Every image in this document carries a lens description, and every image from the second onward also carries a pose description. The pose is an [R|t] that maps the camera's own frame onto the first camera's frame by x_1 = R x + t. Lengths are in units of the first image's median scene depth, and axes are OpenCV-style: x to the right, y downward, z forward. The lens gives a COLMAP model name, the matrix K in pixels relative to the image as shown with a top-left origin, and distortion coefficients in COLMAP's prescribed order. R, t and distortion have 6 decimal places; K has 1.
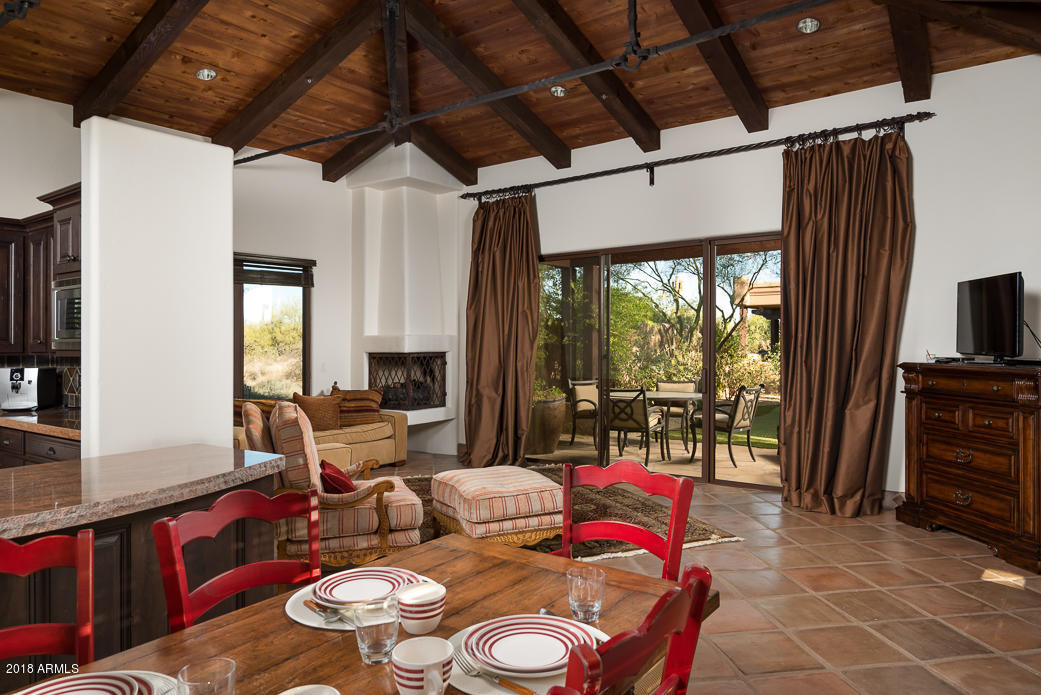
lens RADIAL K [[700.1, 0, 520.5], [0, 700.1, 347.5], [0, 0, 1]] dist [0.000001, -0.002233]
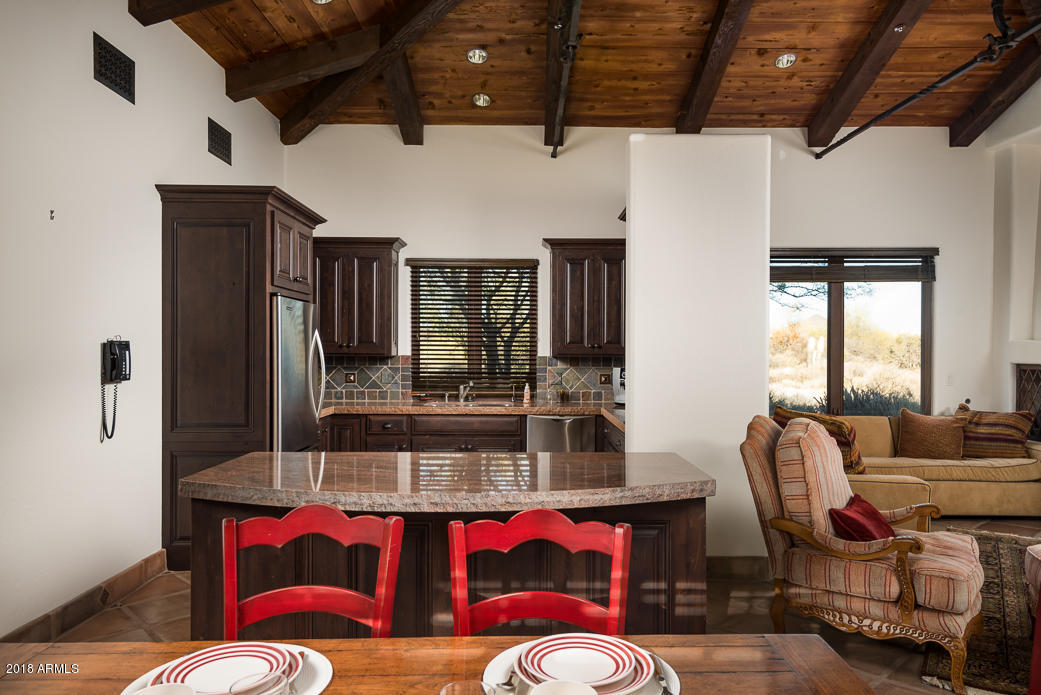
lens RADIAL K [[716.2, 0, 520.5], [0, 716.2, 347.5], [0, 0, 1]] dist [0.005526, 0.003904]
pose [[0.593695, 0.012093, -0.804599, 0.112775], [-0.018019, 0.999836, 0.001732, -0.002176], [0.804488, 0.013470, 0.593816, 0.145941]]
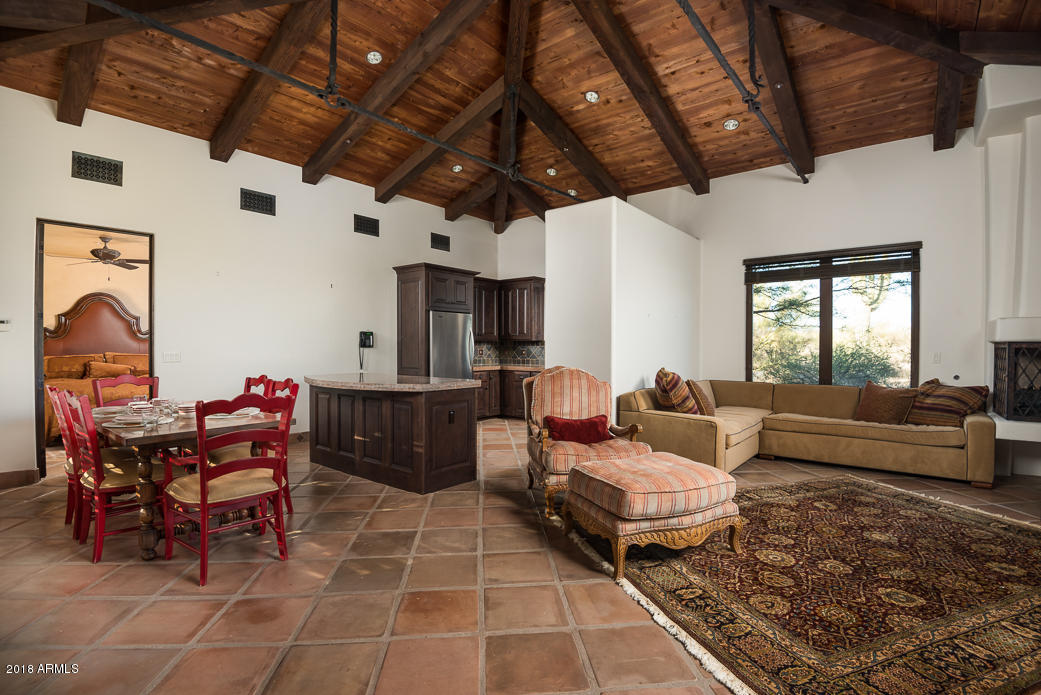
lens RADIAL K [[487.4, 0, 520.5], [0, 487.4, 347.5], [0, 0, 1]] dist [0.000036, -0.000256]
pose [[-0.036794, 0.032370, -0.998798, 0.466155], [0.003502, 0.999473, 0.032262, -0.008321], [0.999317, -0.002311, -0.036888, 0.614763]]
